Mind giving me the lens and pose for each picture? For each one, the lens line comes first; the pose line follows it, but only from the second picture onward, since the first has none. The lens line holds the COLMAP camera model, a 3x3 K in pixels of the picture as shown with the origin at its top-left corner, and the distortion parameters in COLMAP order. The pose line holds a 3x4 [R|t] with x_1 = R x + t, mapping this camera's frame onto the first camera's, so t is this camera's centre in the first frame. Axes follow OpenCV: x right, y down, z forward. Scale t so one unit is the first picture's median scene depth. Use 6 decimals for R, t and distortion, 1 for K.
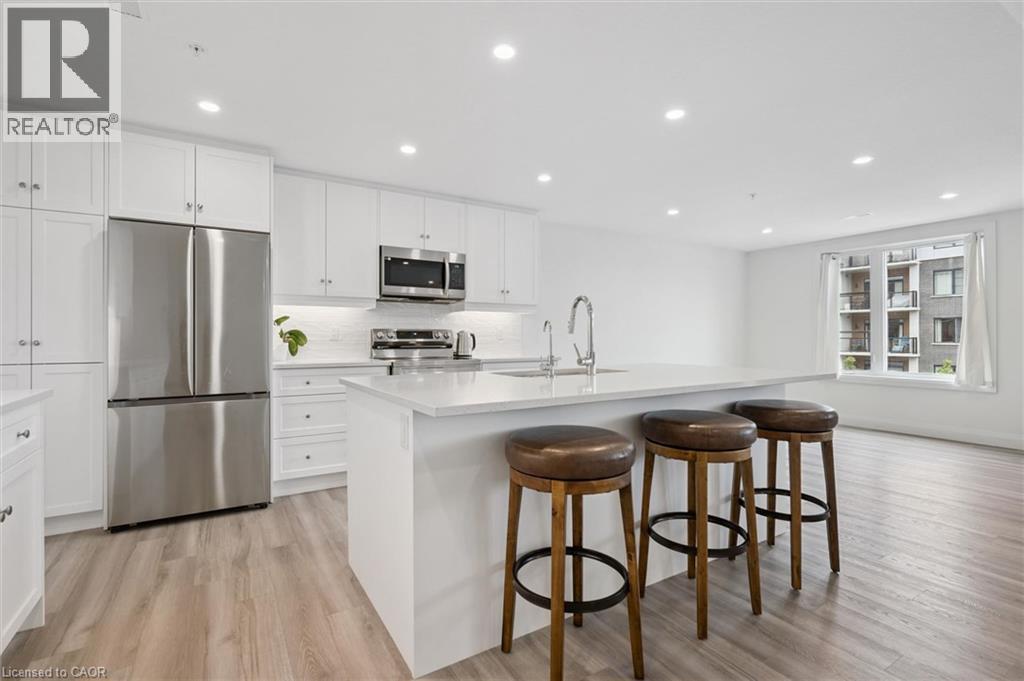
lens RADIAL K [[477.9, 0, 509.5], [0, 477.9, 339.3], [0, 0, 1]] dist [-0.003038, 0.000871]
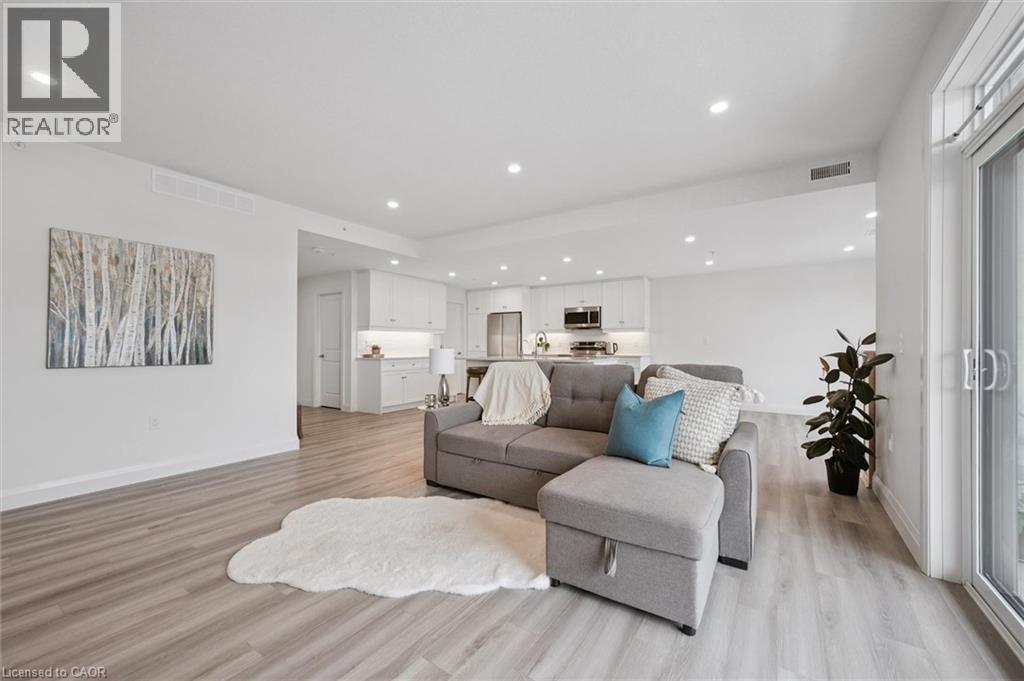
lens RADIAL K [[401.2, 0, 515.4], [0, 401.2, 343.6], [0, 0, 1]] dist [-0.003221, -0.000315]
pose [[0.427357, -0.003549, -0.904076, 2.260700], [-0.004382, 0.999972, -0.005997, 0.004259], [0.904072, 0.006525, 0.427330, -0.195838]]
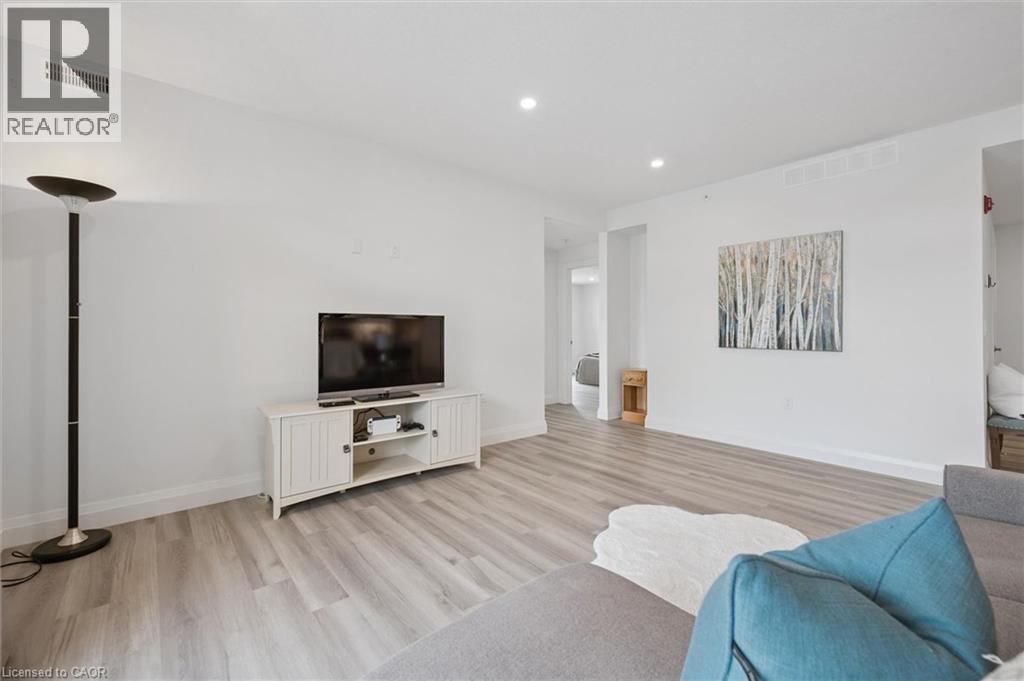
lens RADIAL K [[420.7, 0, 508.8], [0, 420.7, 327.7], [0, 0, 1]] dist [-0.011340, 0.000196]
pose [[-0.987534, -0.007894, -0.157209, 1.785936], [-0.006324, 0.999925, -0.010486, 0.017121], [0.157280, -0.009361, -0.987510, 0.575489]]
